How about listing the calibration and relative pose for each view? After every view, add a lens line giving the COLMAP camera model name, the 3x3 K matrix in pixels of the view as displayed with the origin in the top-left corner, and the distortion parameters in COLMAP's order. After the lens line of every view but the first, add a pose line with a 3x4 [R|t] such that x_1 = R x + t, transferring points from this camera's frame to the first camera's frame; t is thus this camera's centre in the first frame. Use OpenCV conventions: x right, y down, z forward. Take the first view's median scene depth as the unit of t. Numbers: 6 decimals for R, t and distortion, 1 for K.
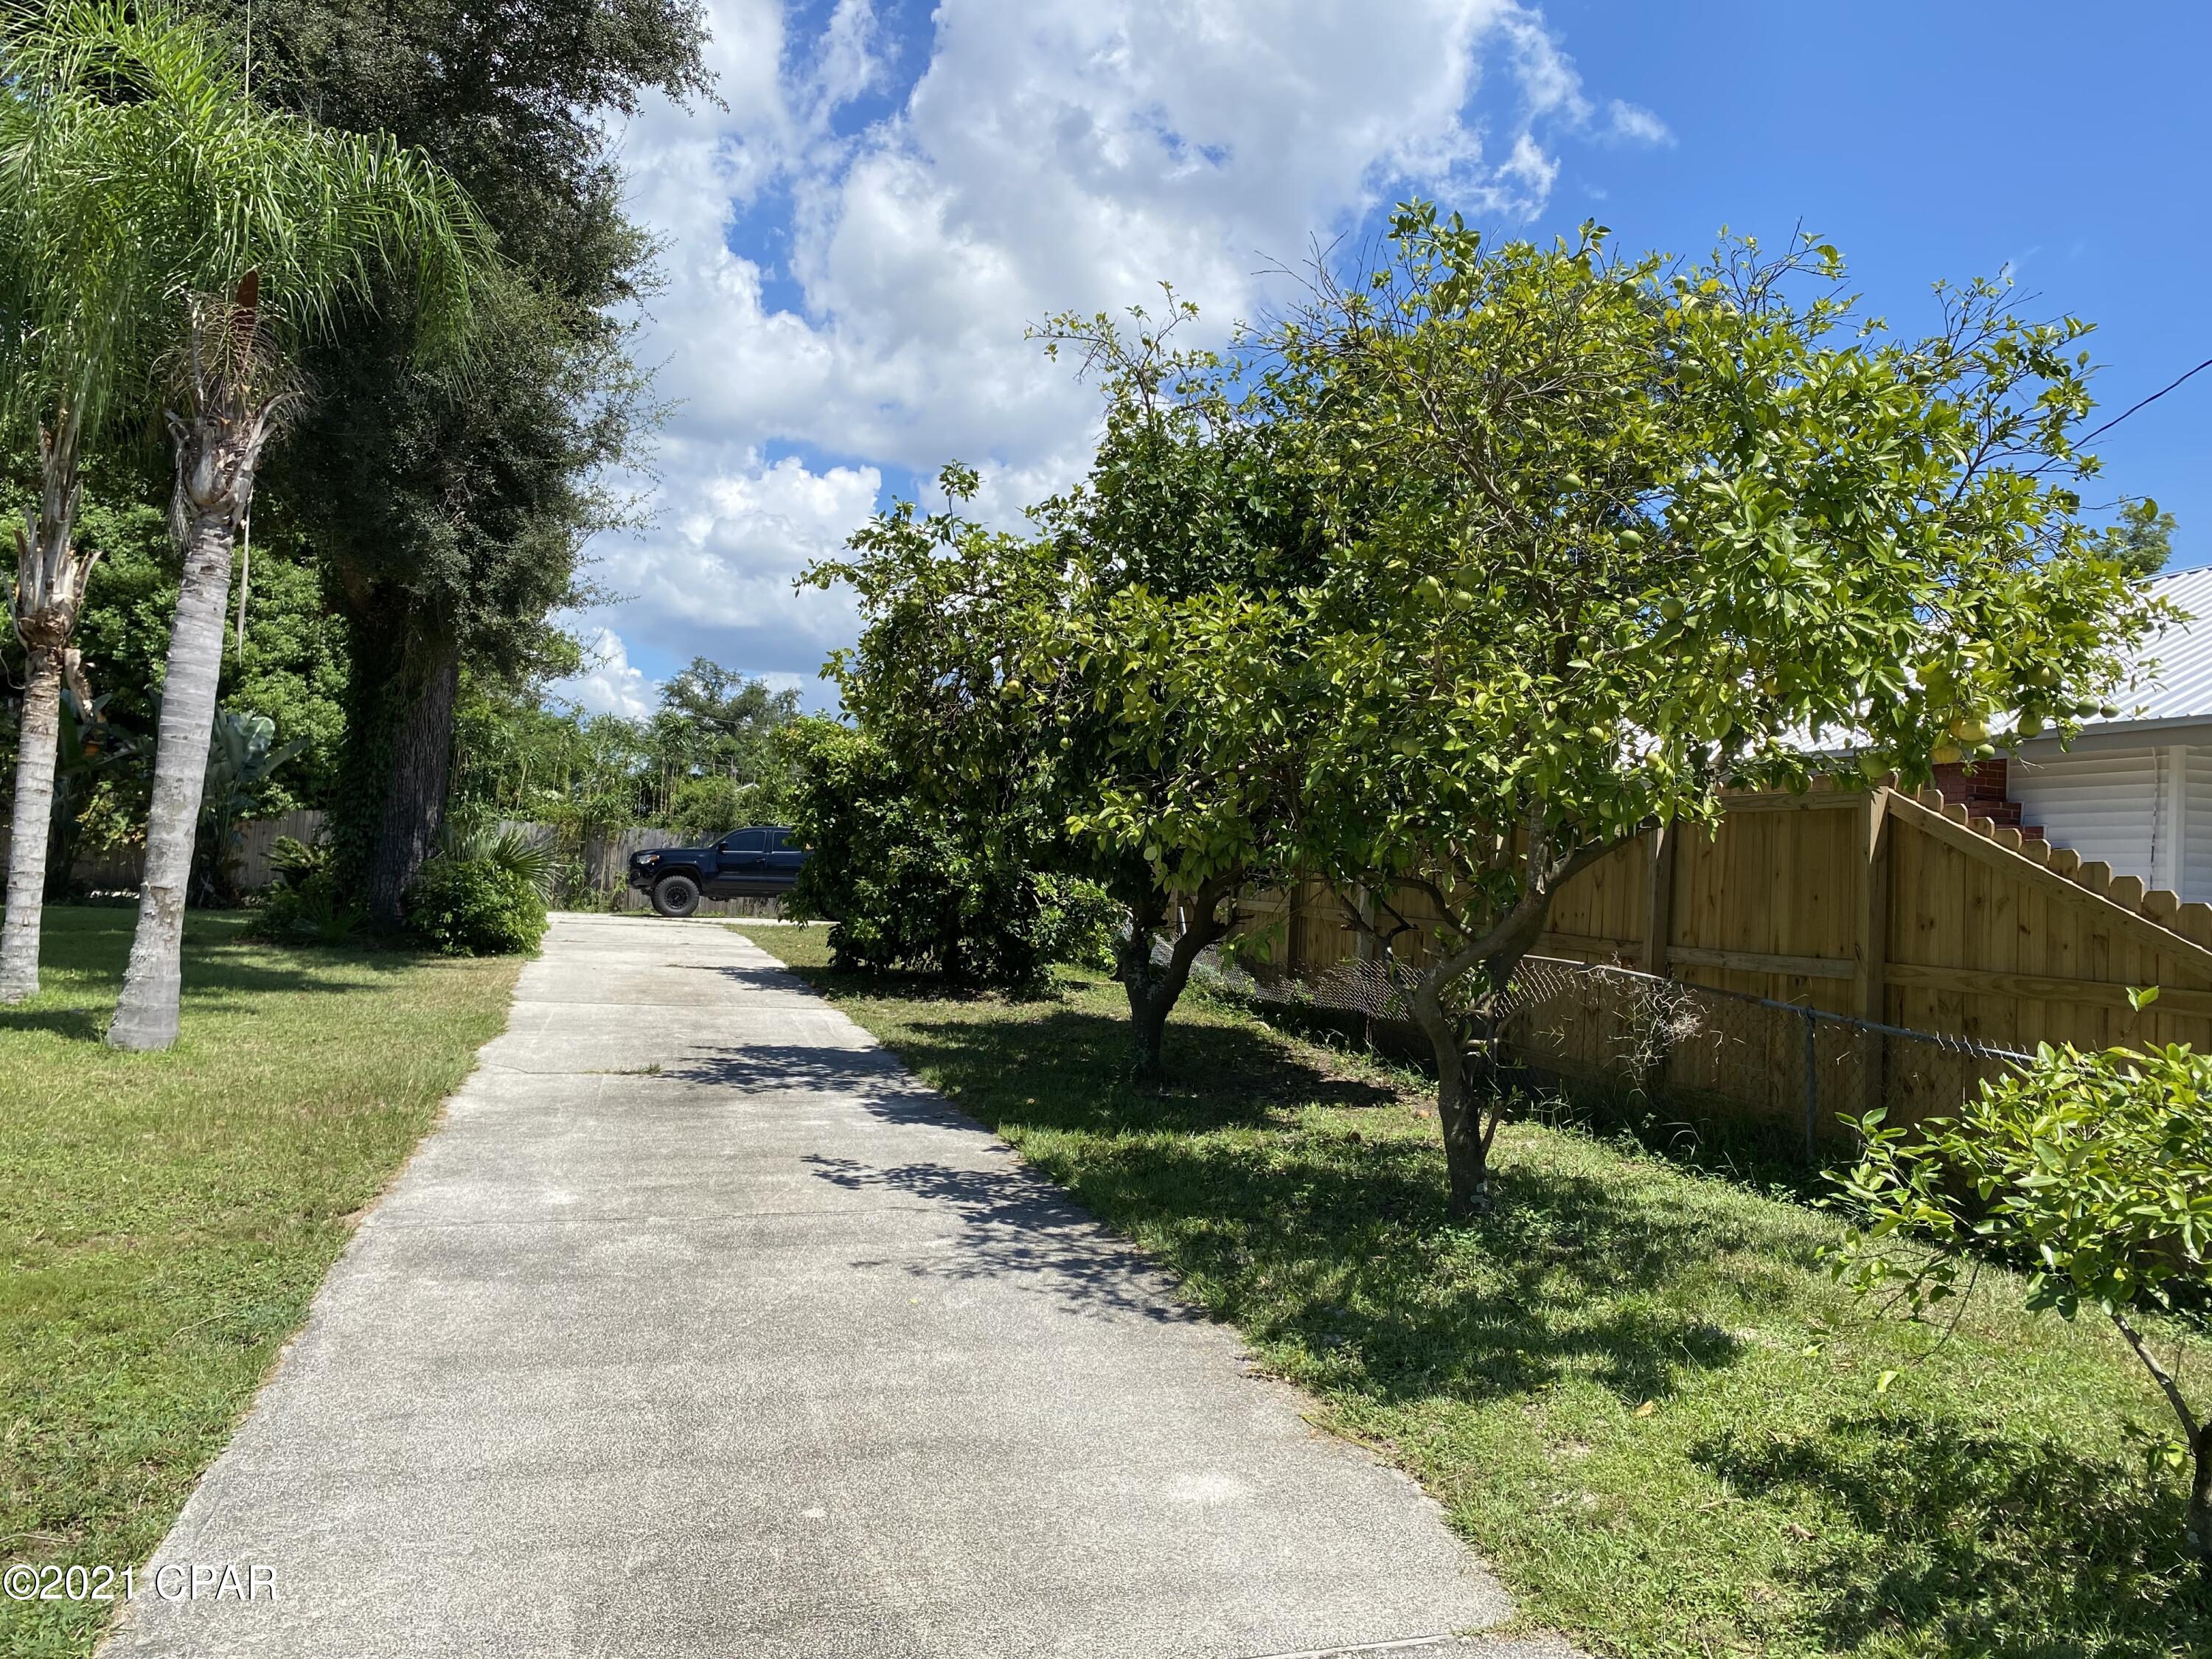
lens RADIAL K [[1699.7, 0, 1106.0], [0, 1699.7, 829.5], [0, 0, 1]] dist [-0.007849, -0.062814]
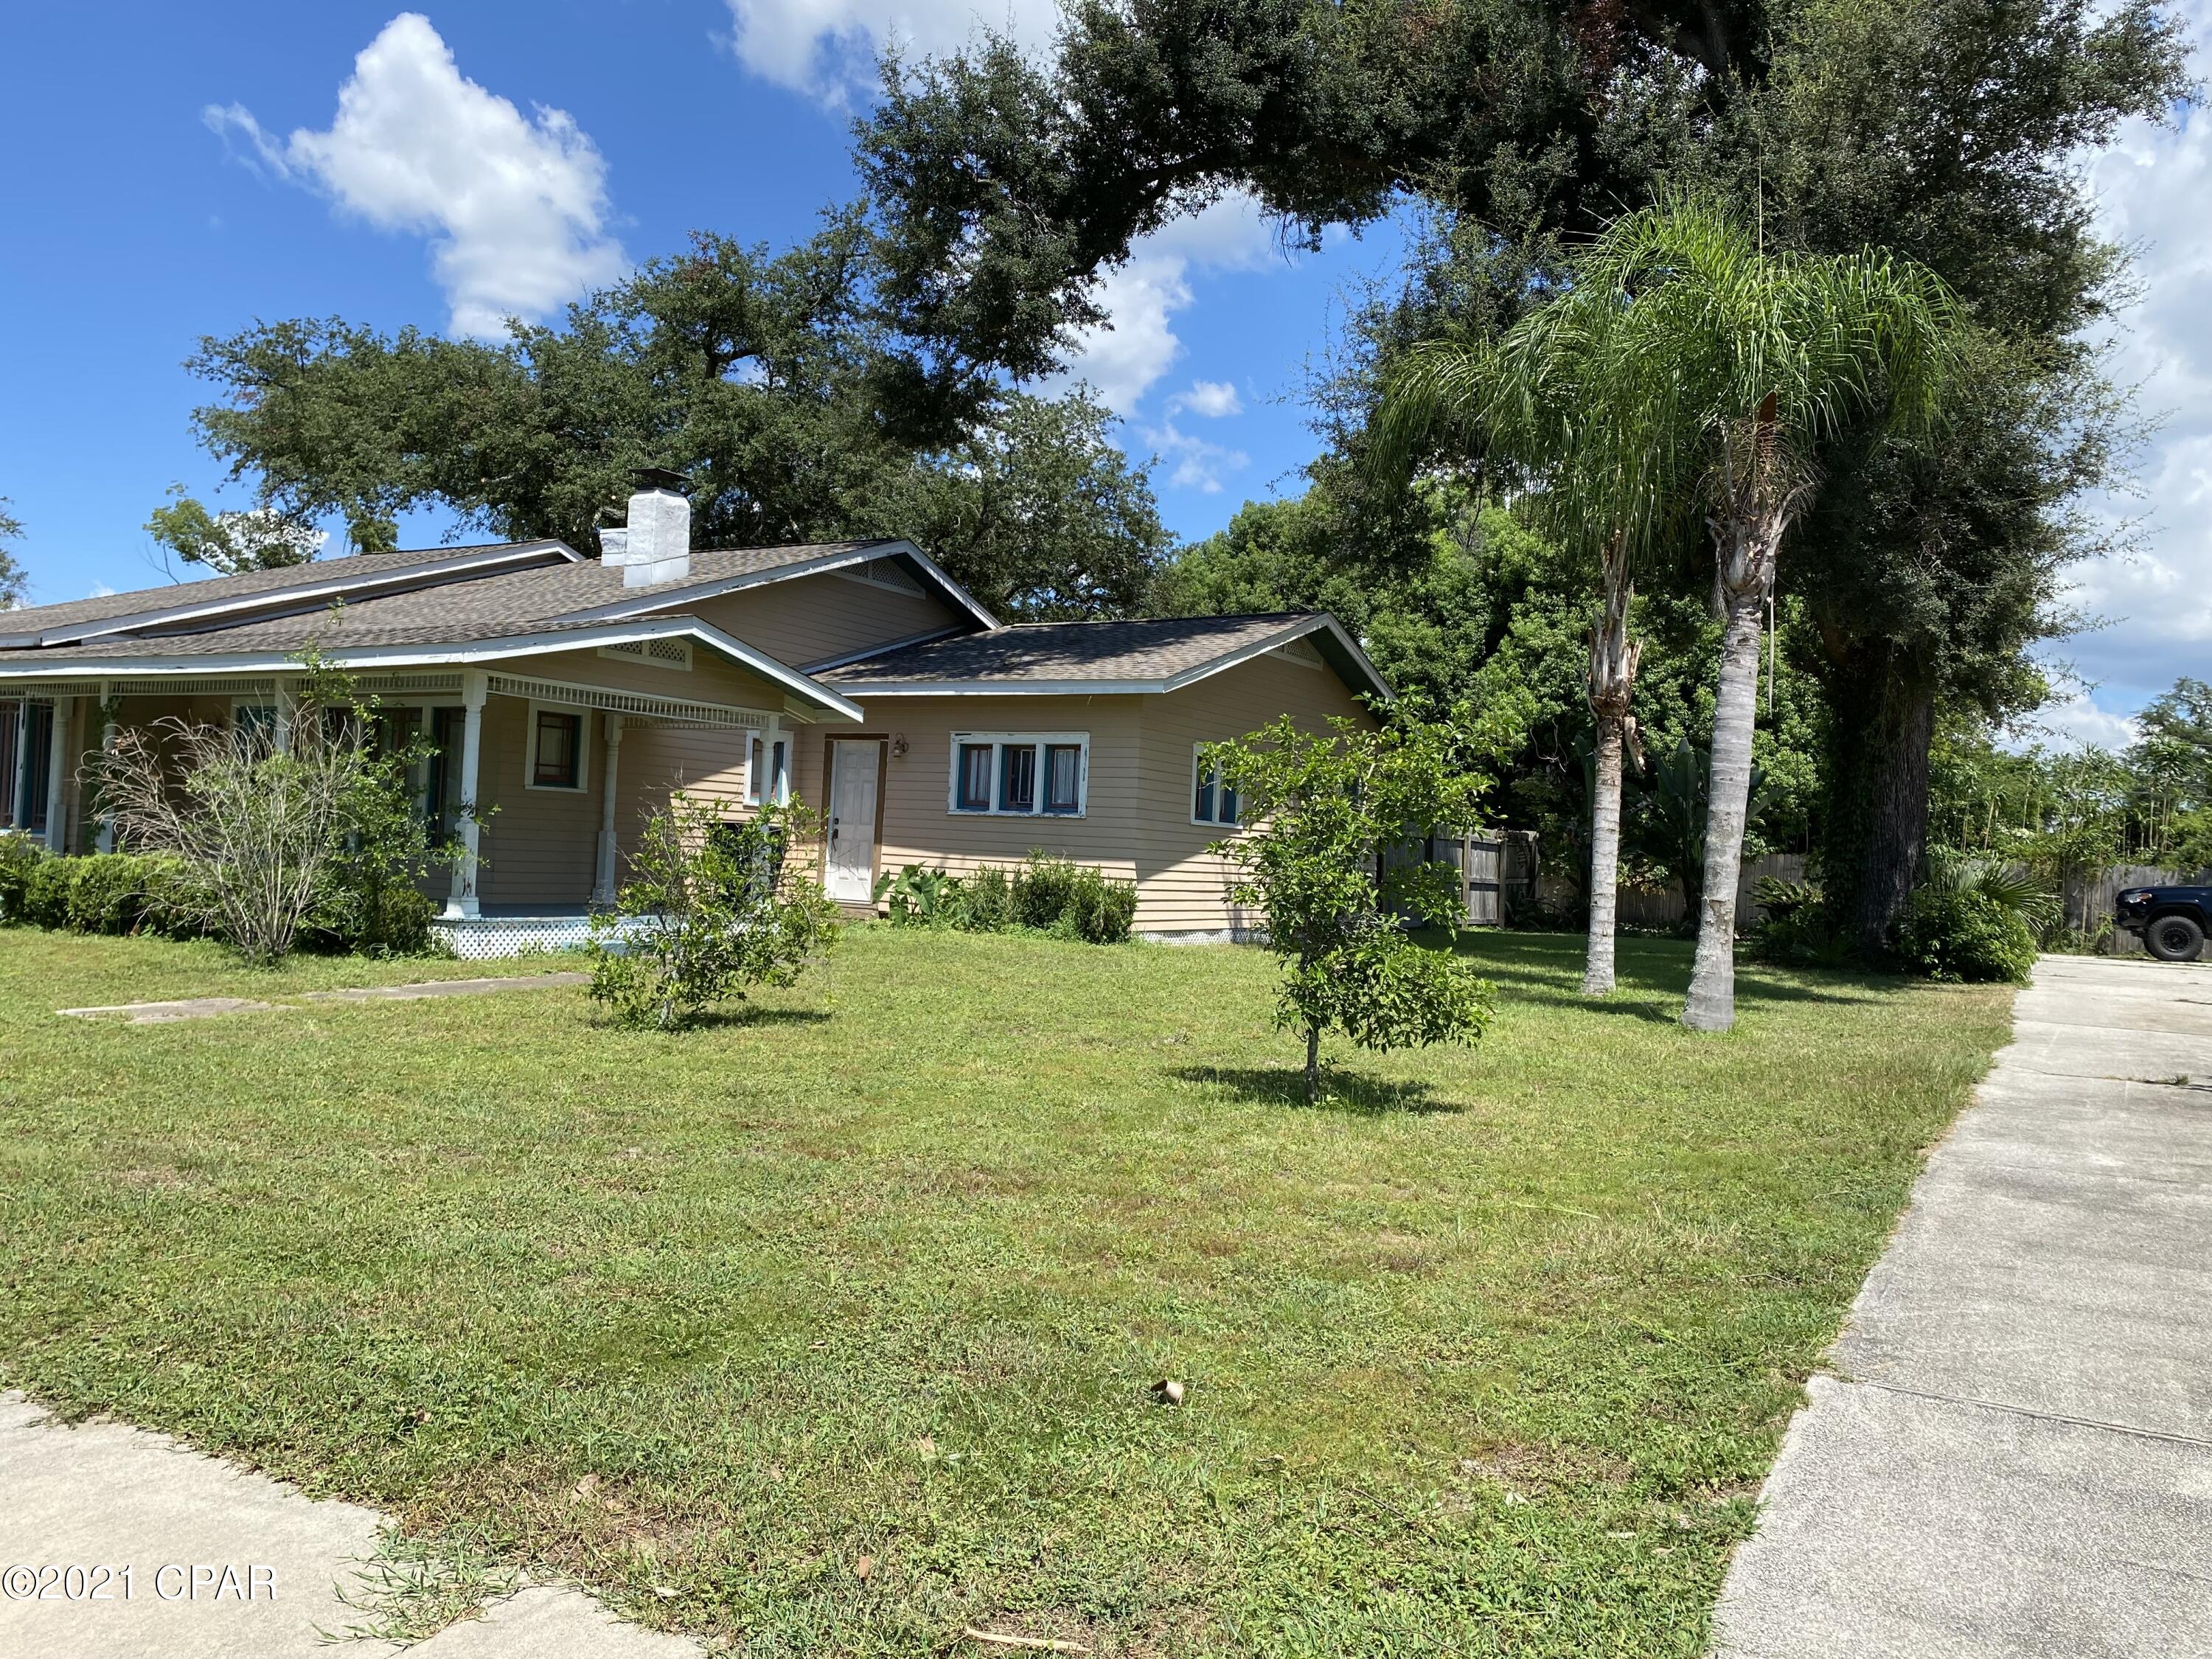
lens RADIAL K [[1757.5, 0, 1106.0], [0, 1757.5, 829.5], [0, 0, 1]] dist [0.045515, -0.025922]
pose [[0.711888, -0.044568, -0.700878, 0.021414], [0.020140, 0.998869, -0.043060, 0.018860], [0.702004, 0.016539, 0.711980, -0.158489]]
